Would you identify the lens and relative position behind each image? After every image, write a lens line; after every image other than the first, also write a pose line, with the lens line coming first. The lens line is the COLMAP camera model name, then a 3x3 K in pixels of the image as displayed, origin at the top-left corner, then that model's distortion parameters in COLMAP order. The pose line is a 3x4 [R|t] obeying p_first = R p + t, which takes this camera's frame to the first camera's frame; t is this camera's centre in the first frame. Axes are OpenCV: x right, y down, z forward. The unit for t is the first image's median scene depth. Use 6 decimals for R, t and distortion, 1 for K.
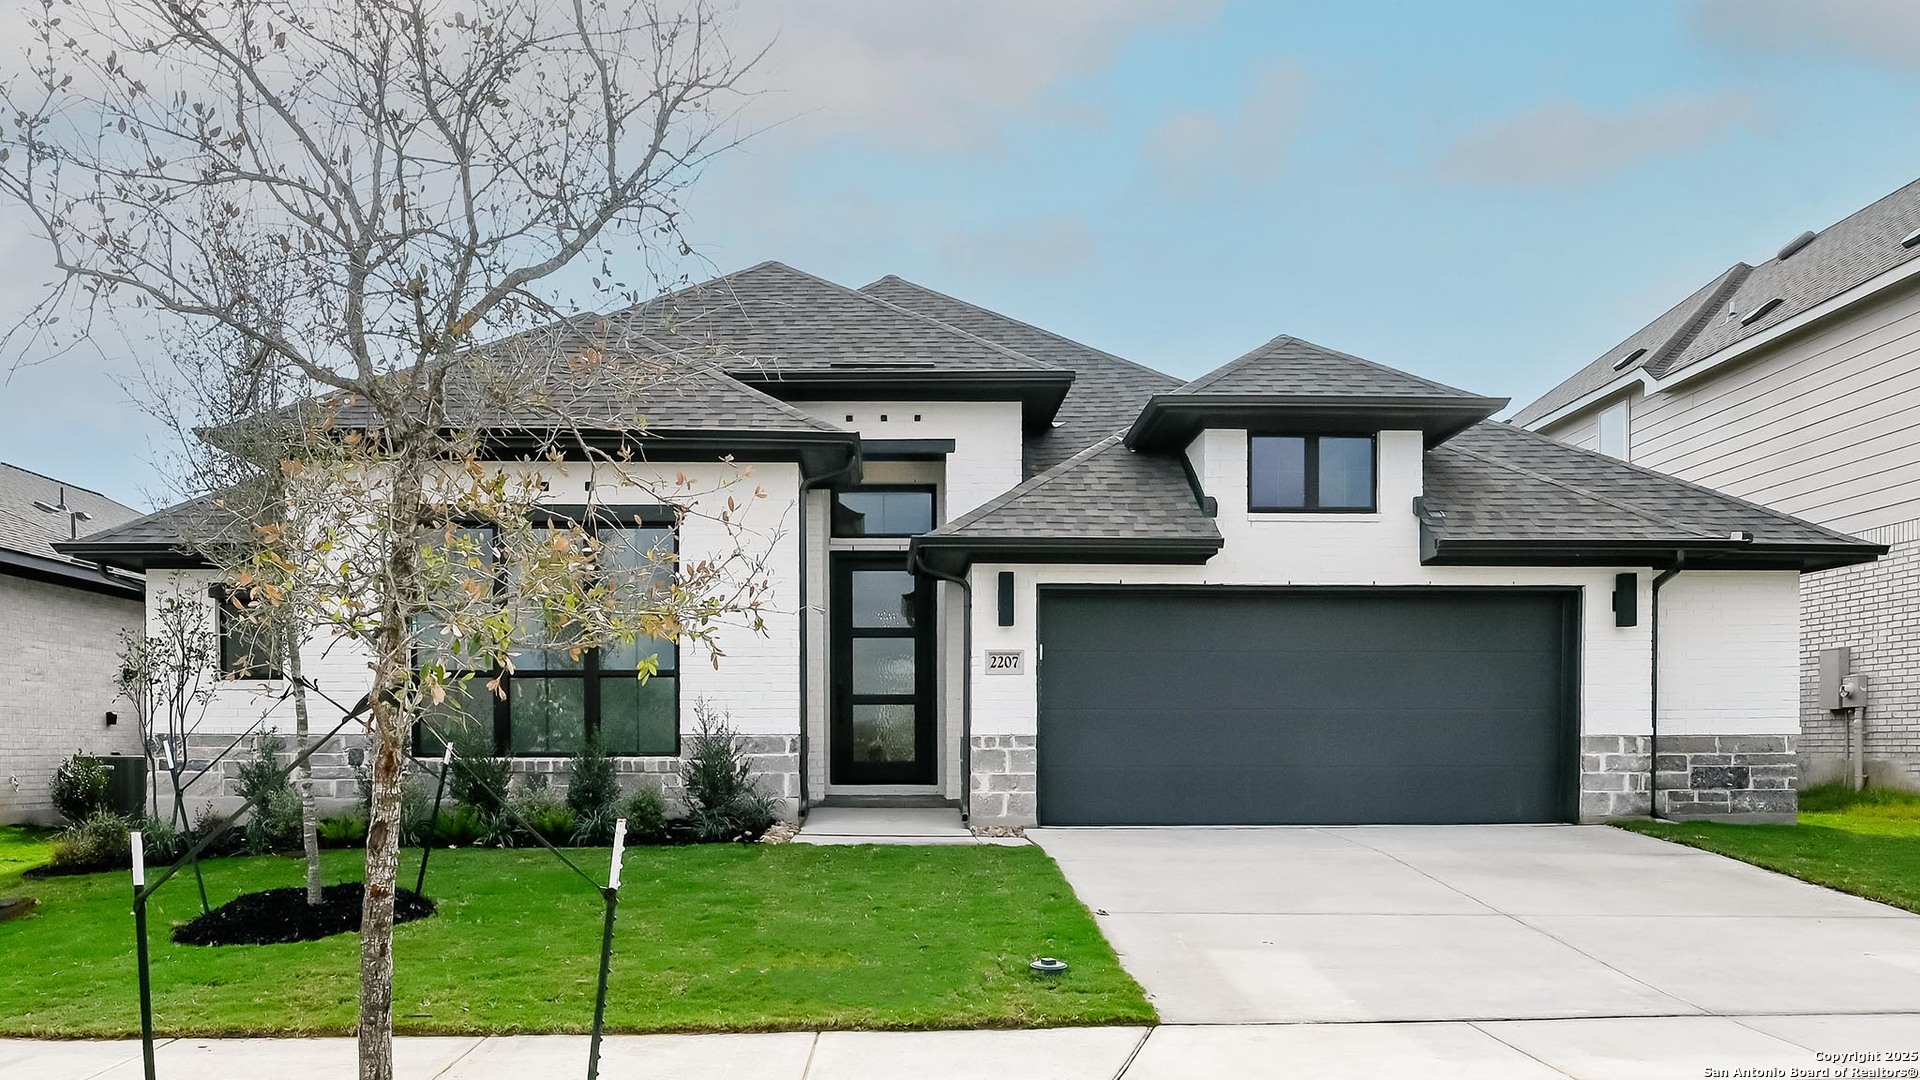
lens RADIAL K [[809.2, 0, 959.7], [0, 809.2, 477.7], [0, 0, 1]] dist [-0.000233, 0.000089]
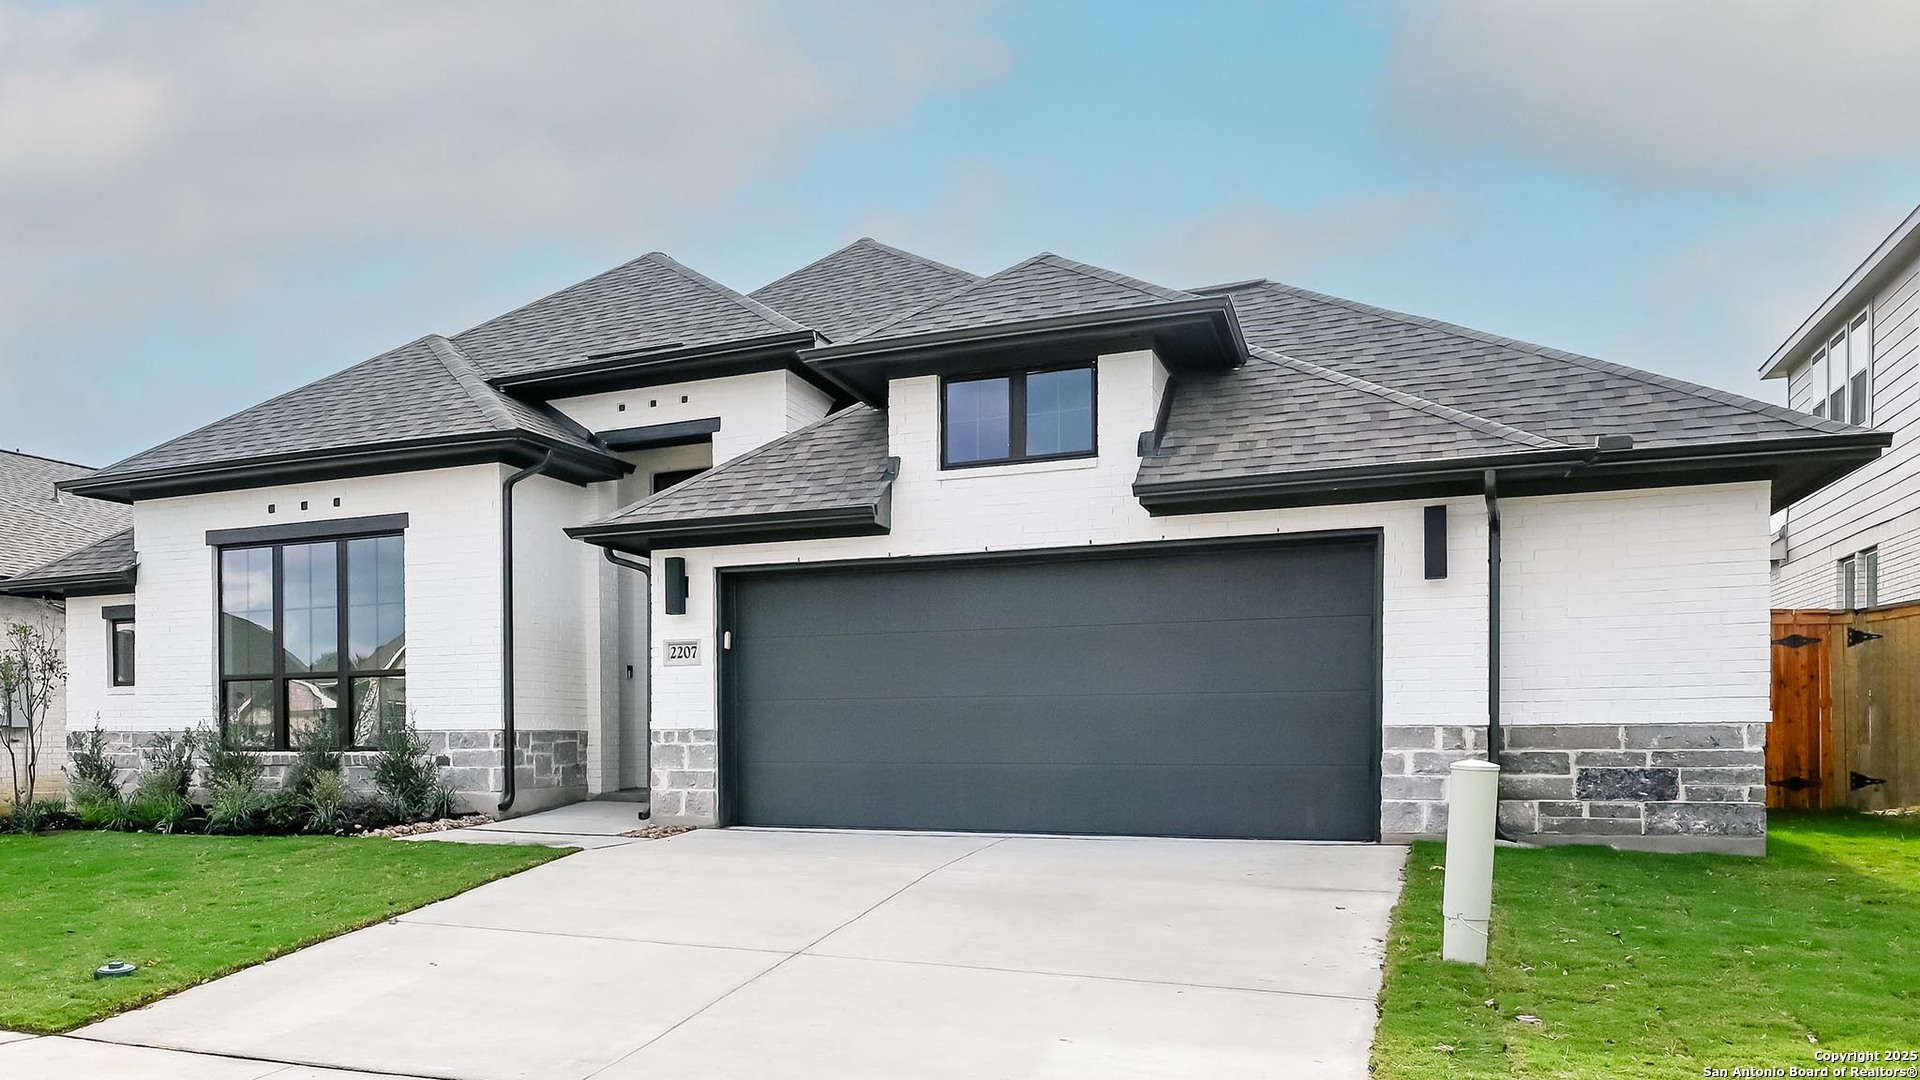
lens RADIAL K [[874.0, 0, 956.6], [0, 874.0, 441.4], [0, 0, 1]] dist [-0.000382, -0.000165]
pose [[0.952558, -0.098957, -0.287821, 0.647668], [0.099442, 0.994959, -0.012973, 0.025648], [0.287654, -0.016264, 0.957596, 0.109743]]
